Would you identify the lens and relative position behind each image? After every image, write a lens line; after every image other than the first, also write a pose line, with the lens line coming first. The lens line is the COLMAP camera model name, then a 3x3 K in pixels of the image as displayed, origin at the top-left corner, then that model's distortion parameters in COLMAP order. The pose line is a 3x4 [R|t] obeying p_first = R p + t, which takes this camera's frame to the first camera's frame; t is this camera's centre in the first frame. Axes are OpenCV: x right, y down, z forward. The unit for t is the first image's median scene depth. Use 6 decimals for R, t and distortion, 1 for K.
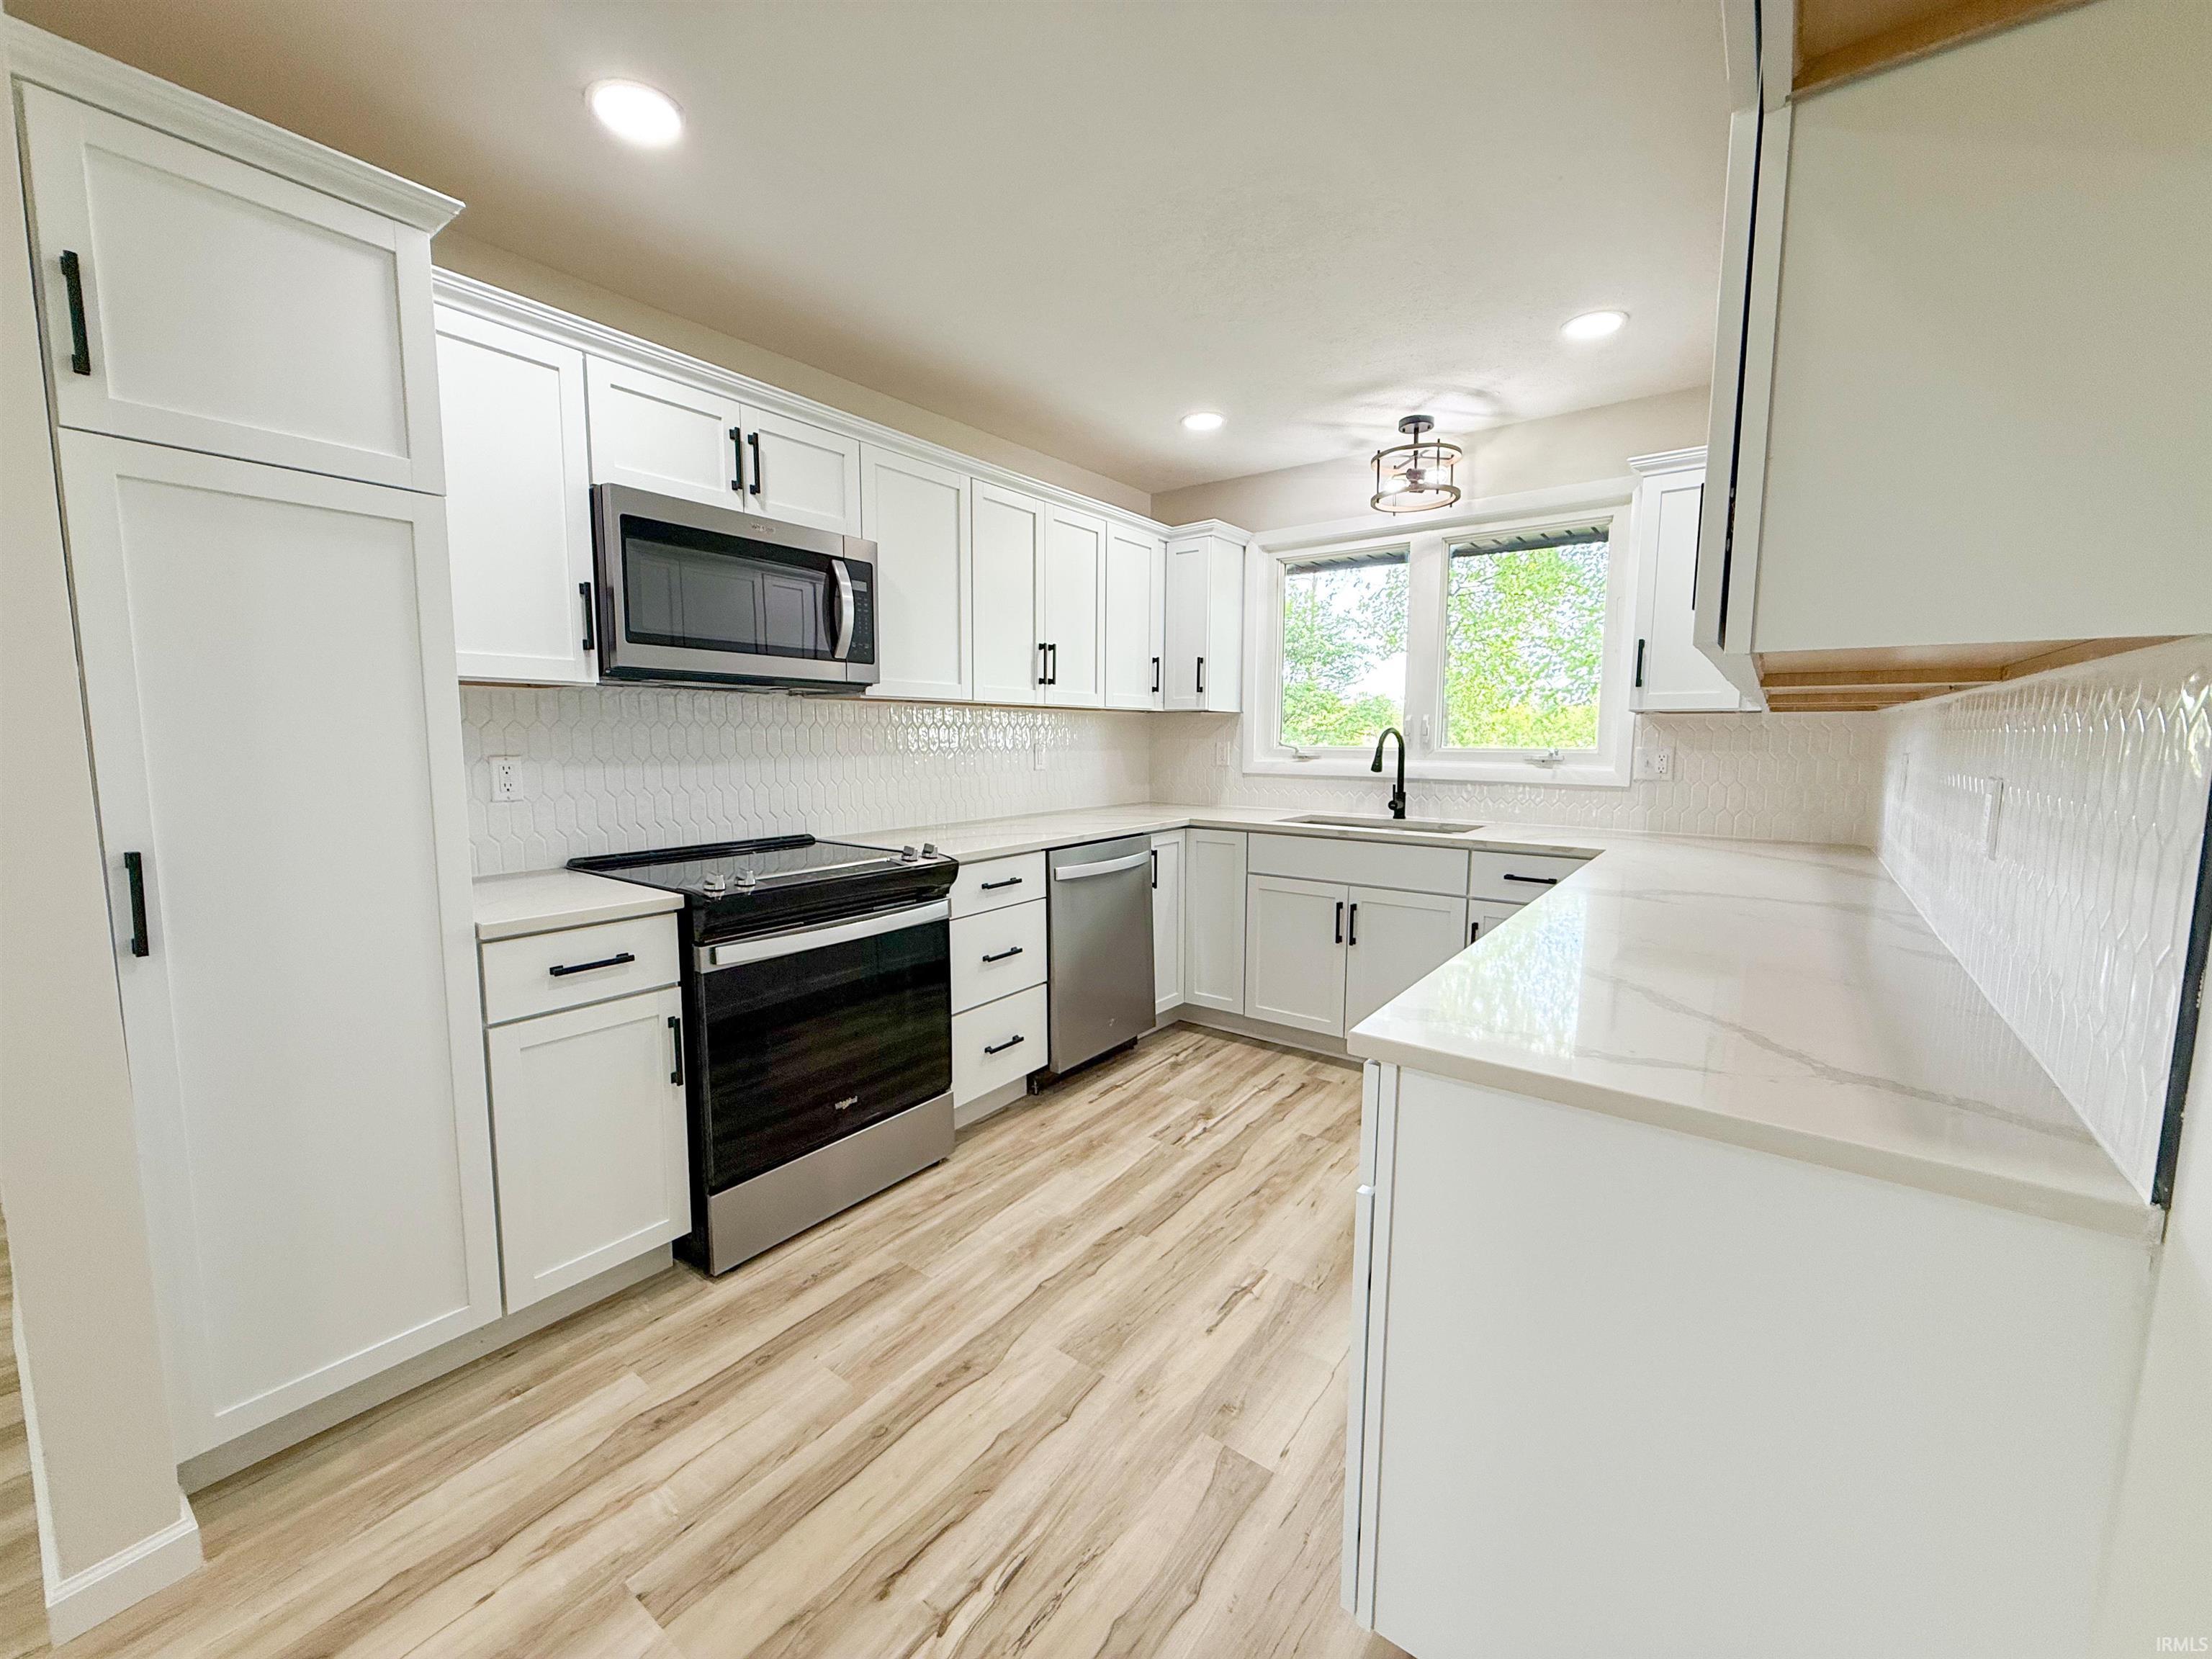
lens RADIAL K [[873.1, 0, 1100.6], [0, 873.1, 829.4], [0, 0, 1]] dist [-0.002094, -0.000401]
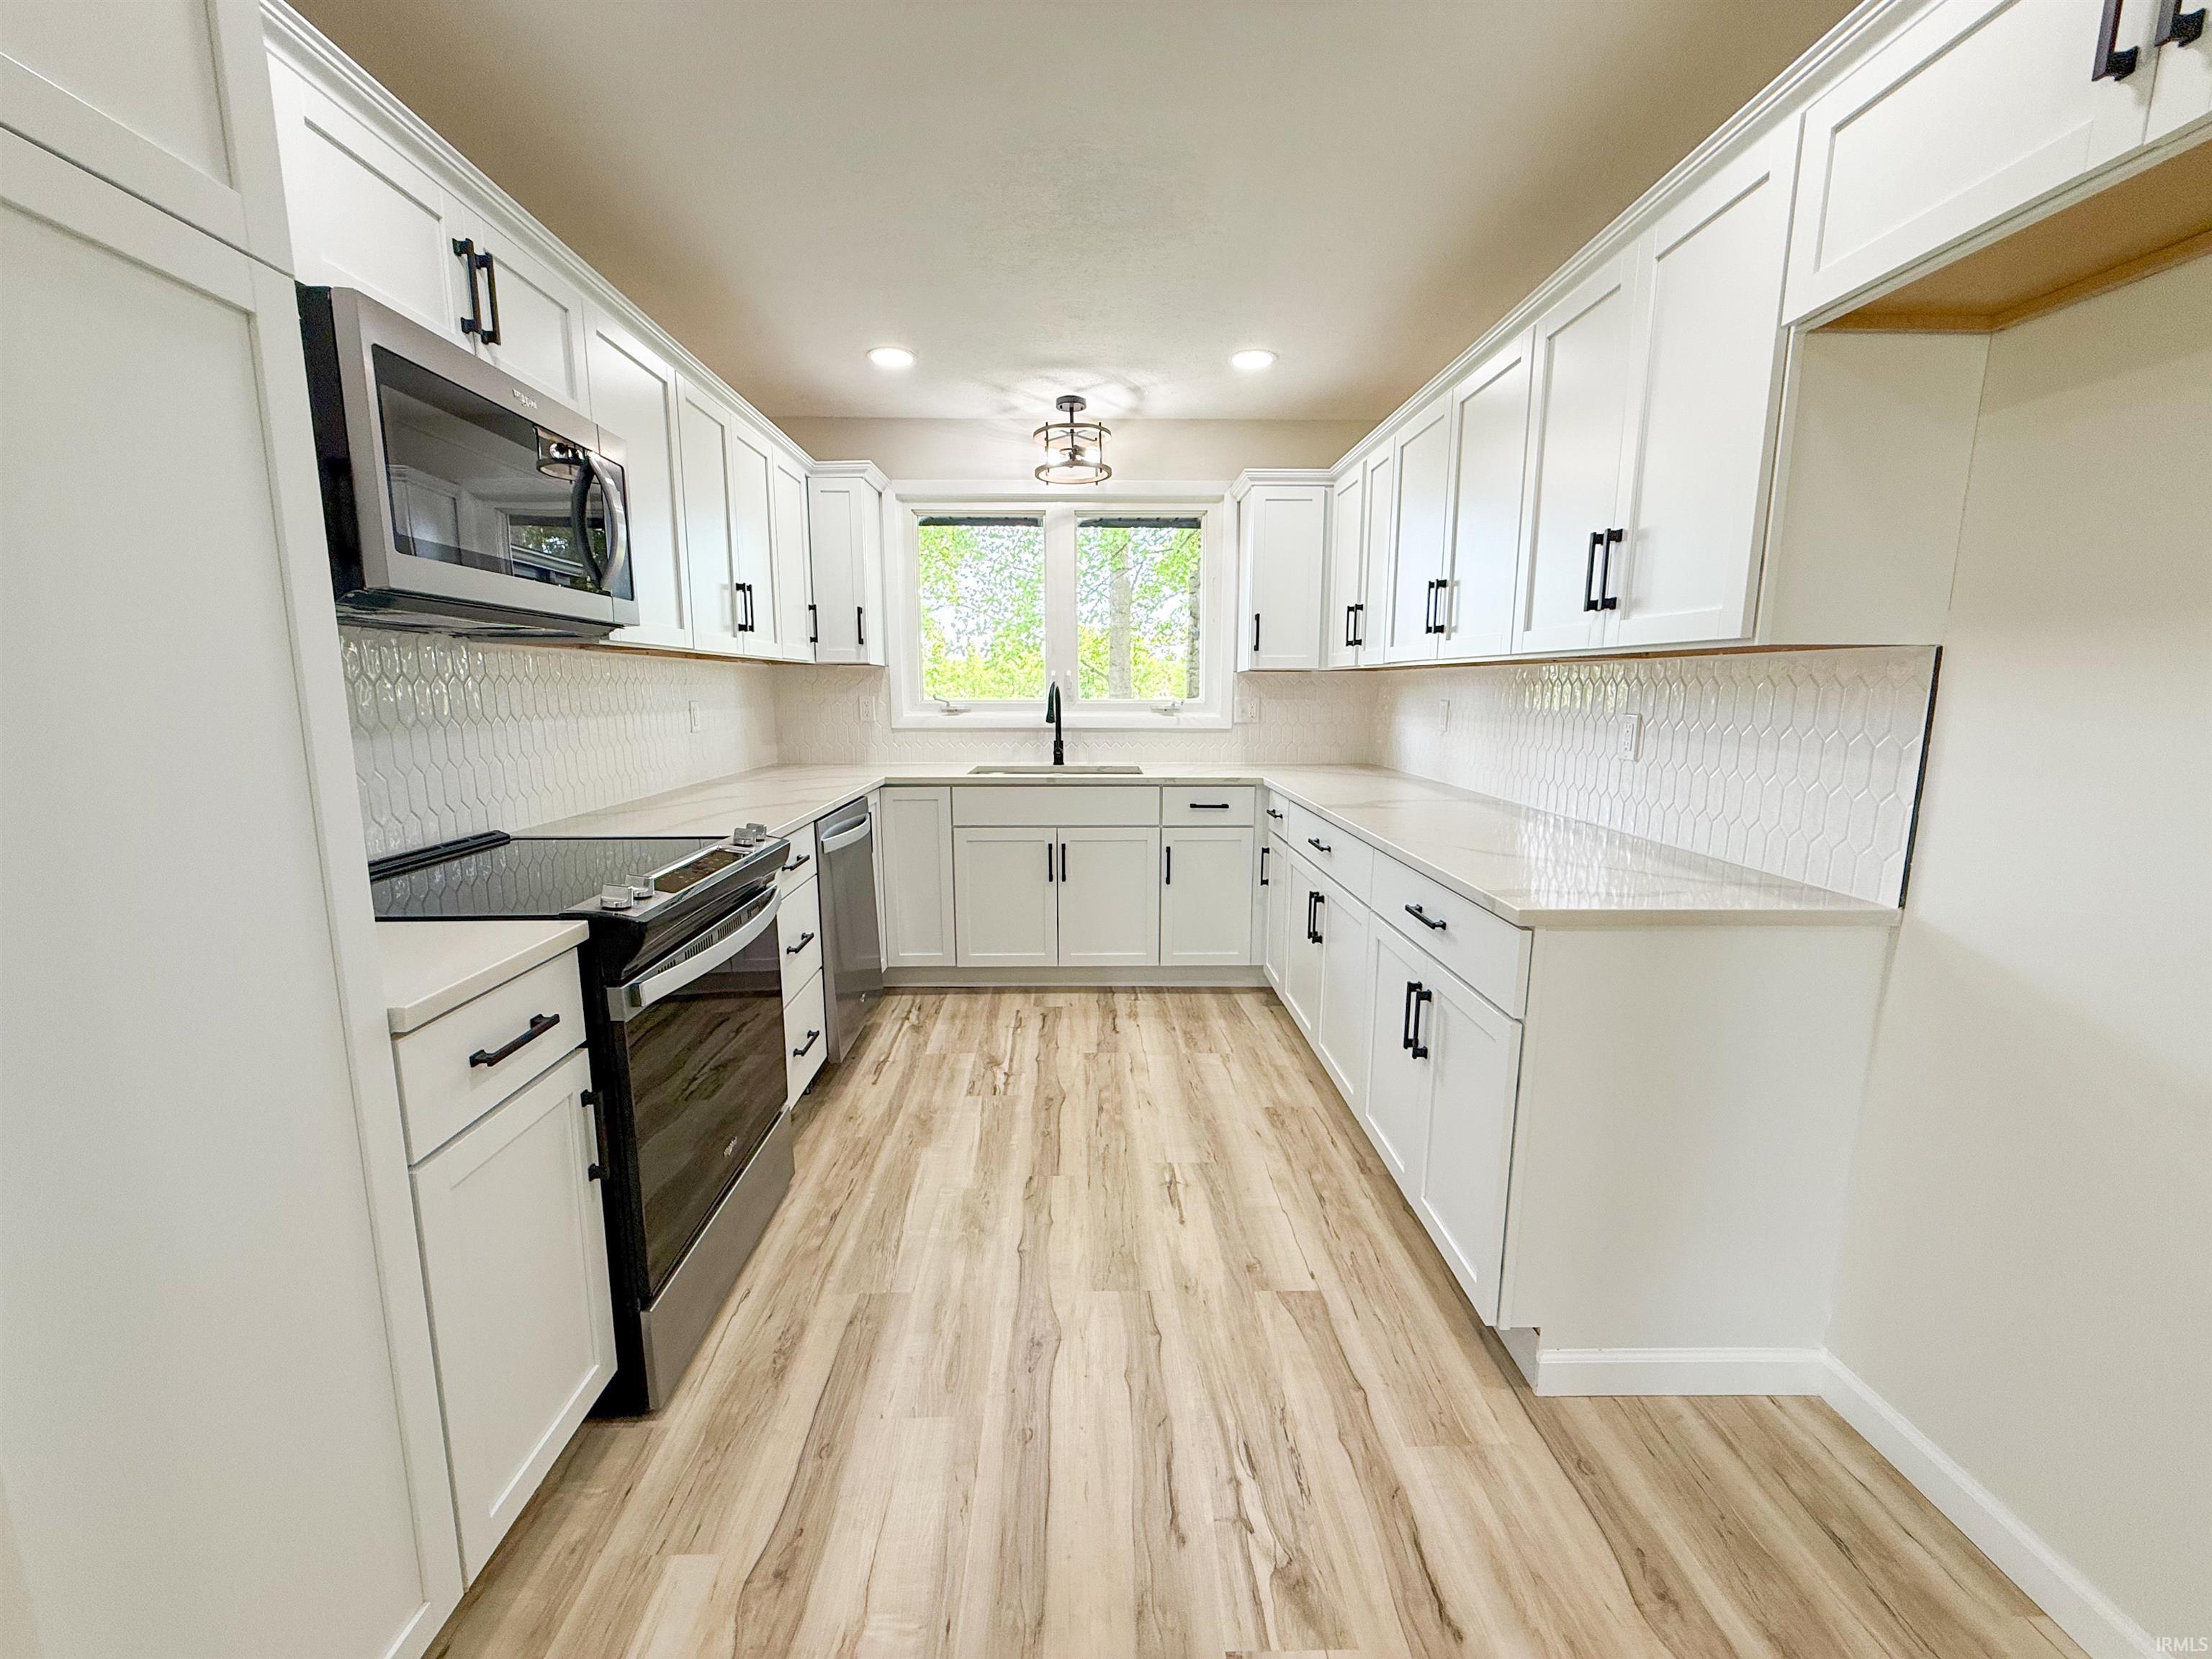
lens RADIAL K [[873.1, 0, 1097.9], [0, 873.1, 829.6], [0, 0, 1]] dist [-0.002094, -0.000401]
pose [[0.784893, -0.103082, 0.610996, -0.432688], [0.070091, 0.994506, 0.077745, -0.018894], [-0.615654, -0.018196, 0.787807, 0.134483]]
